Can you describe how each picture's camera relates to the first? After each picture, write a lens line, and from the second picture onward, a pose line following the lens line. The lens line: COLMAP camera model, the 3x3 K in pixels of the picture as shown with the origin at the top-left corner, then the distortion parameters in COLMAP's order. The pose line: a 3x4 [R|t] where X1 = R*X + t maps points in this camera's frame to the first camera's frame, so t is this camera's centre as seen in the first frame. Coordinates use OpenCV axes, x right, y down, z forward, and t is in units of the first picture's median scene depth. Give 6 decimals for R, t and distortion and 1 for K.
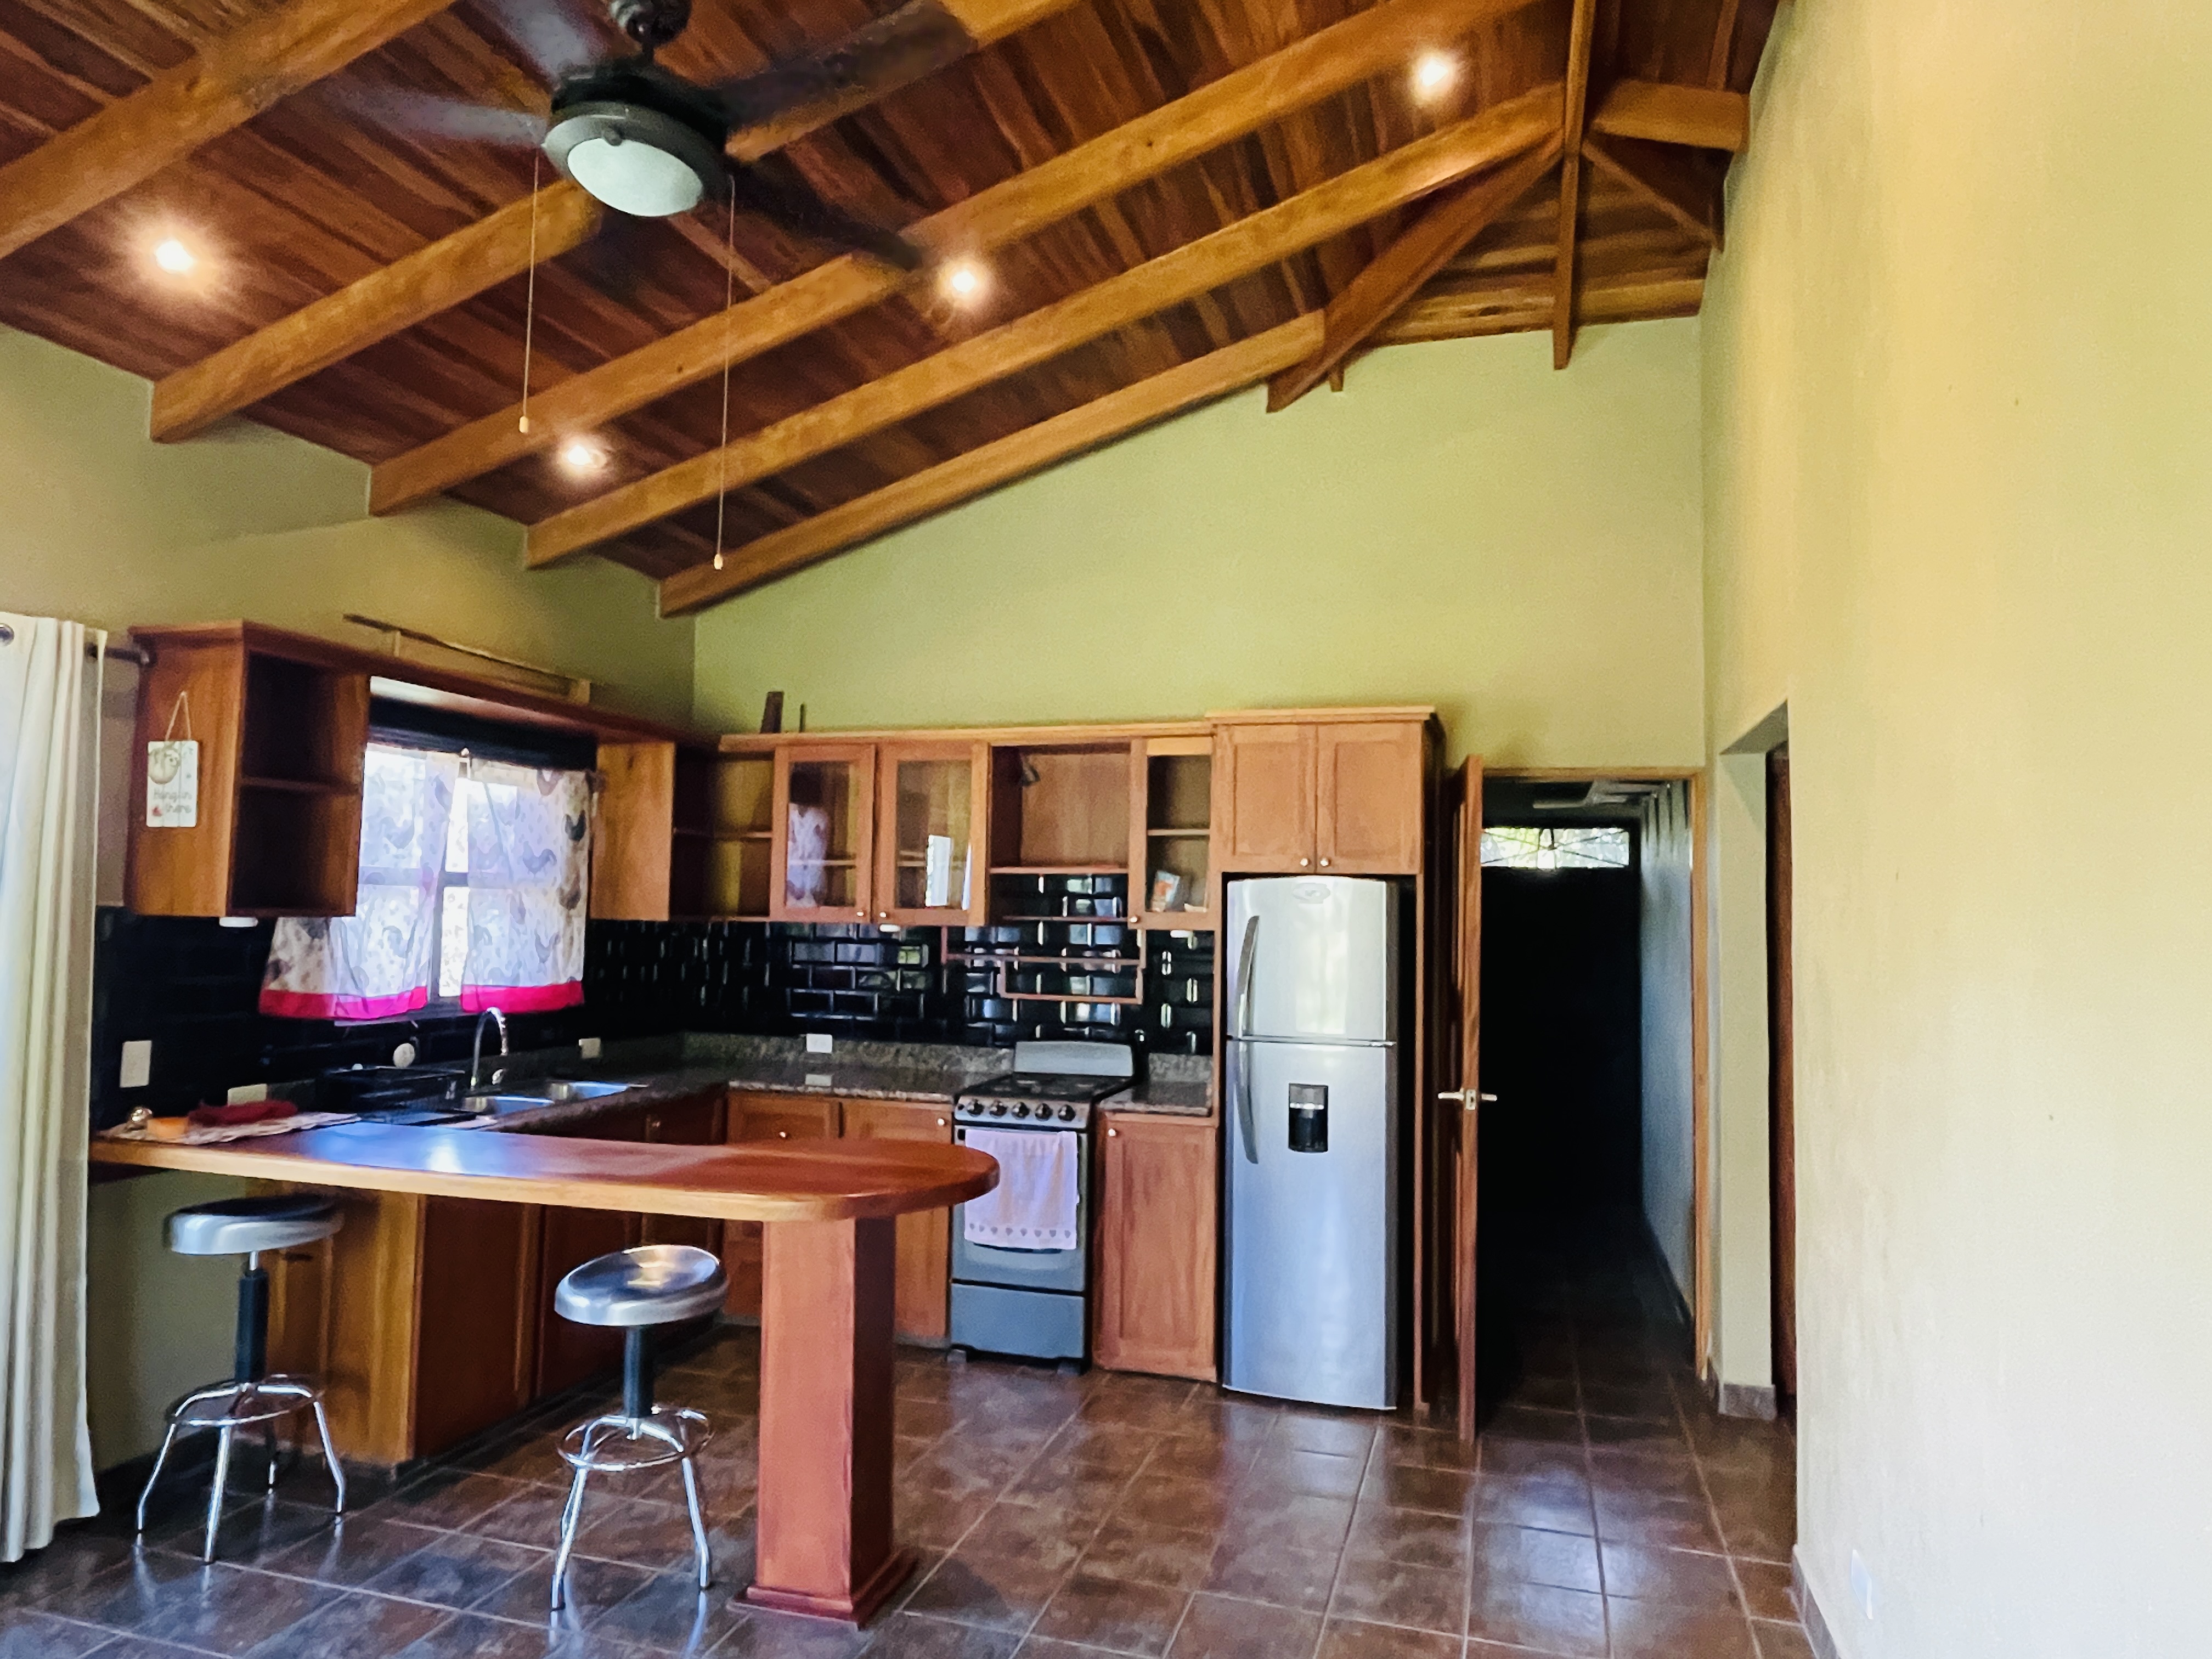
lens RADIAL K [[1382.1, 0, 1104.6], [0, 1382.1, 824.1], [0, 0, 1]] dist [0.003230, -0.000062]
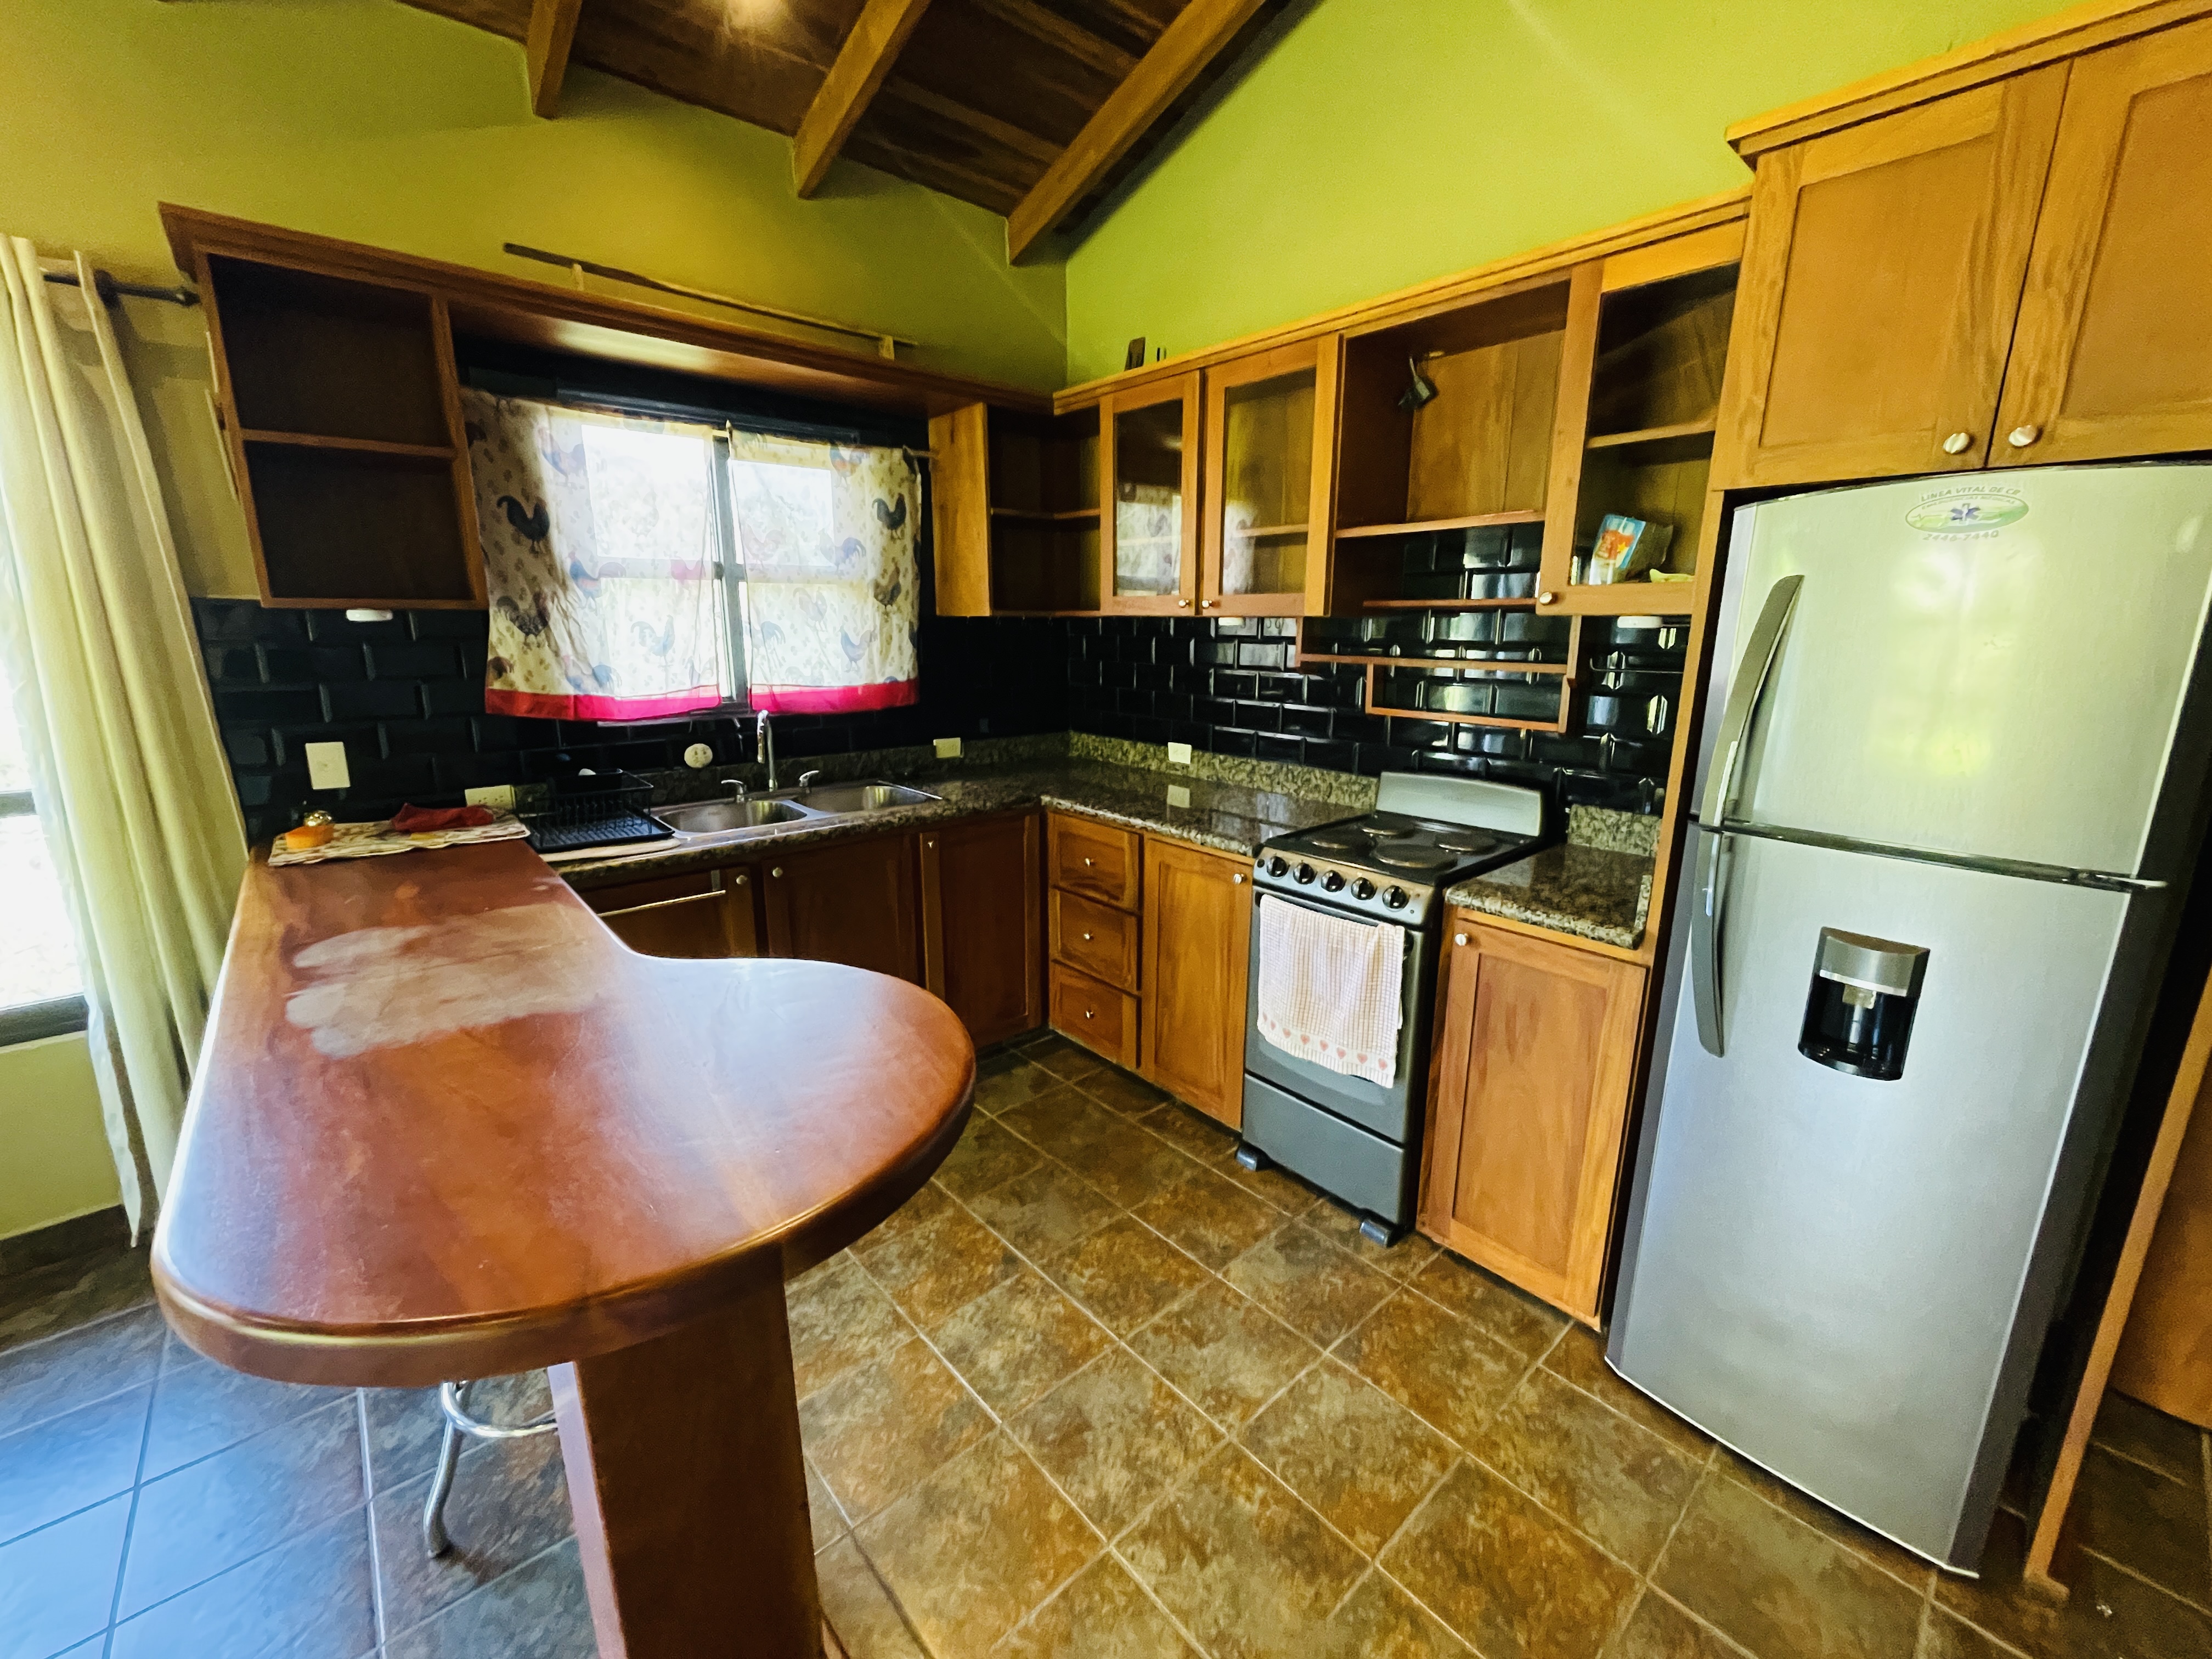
lens RADIAL K [[893.7, 0, 1103.3], [0, 893.7, 825.5], [0, 0, 1]] dist [-0.001454, -0.000614]
pose [[0.849744, 0.103858, -0.516865, 0.070622], [0.046042, 0.962038, 0.269005, 0.051784], [0.525181, -0.252383, 0.812704, 0.569443]]
